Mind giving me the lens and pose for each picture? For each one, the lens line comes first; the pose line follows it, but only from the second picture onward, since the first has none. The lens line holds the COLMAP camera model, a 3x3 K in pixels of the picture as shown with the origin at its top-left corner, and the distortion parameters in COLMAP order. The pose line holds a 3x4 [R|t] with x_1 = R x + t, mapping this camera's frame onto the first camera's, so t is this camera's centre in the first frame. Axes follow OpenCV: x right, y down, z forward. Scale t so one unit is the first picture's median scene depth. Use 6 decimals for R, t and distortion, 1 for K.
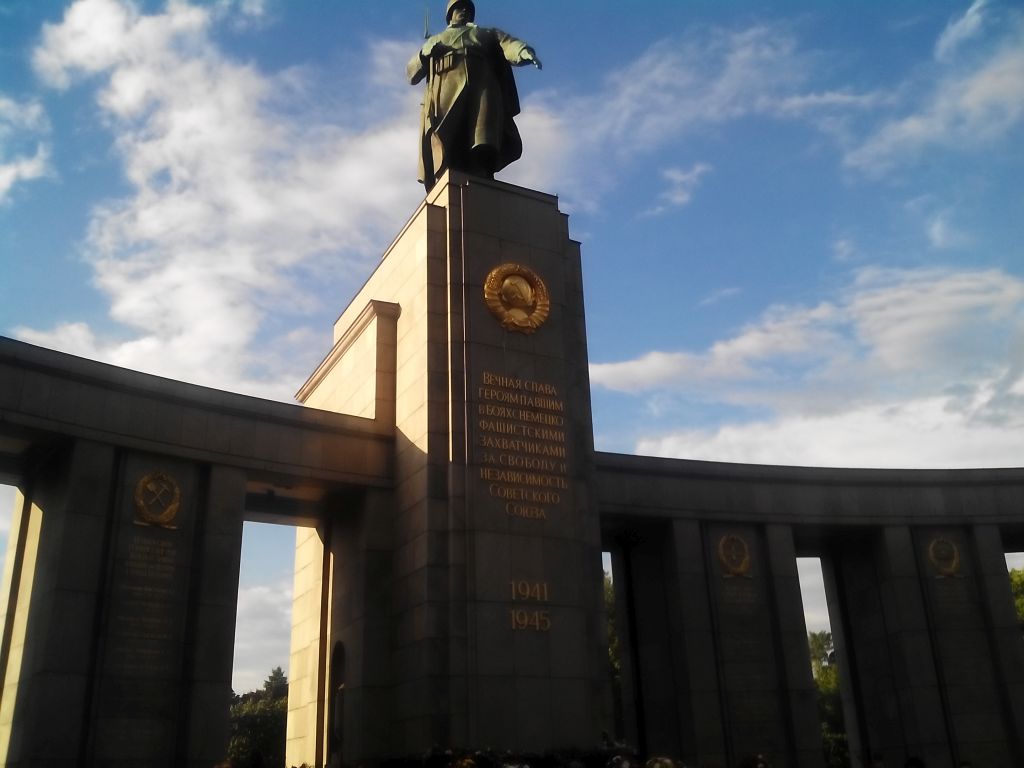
lens RADIAL K [[959.6, 0, 495.3], [0, 959.6, 389.1], [0, 0, 1]] dist [0.084956, -0.364038]
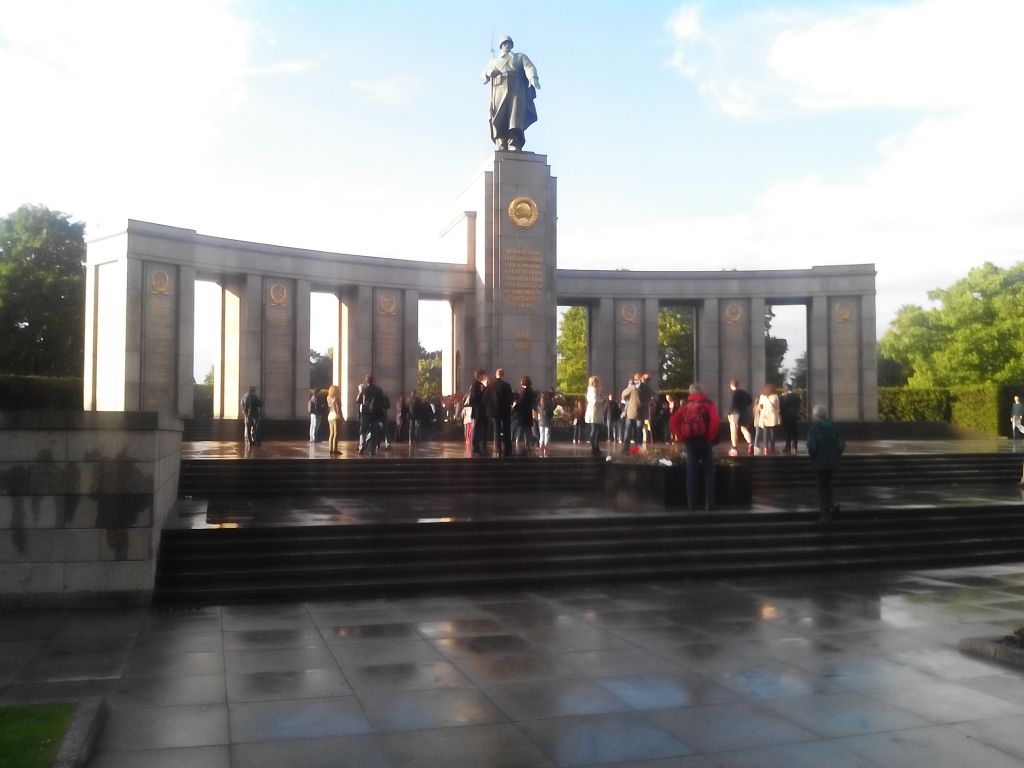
lens RADIAL K [[959.6, 0, 495.3], [0, 959.6, 389.1], [0, 0, 1]] dist [0.084956, -0.364038]
pose [[0.983687, 0.019474, -0.178830, 0.403712], [0.042706, 0.940420, 0.337323, -0.509299], [0.174744, -0.339458, 0.924247, -1.409269]]
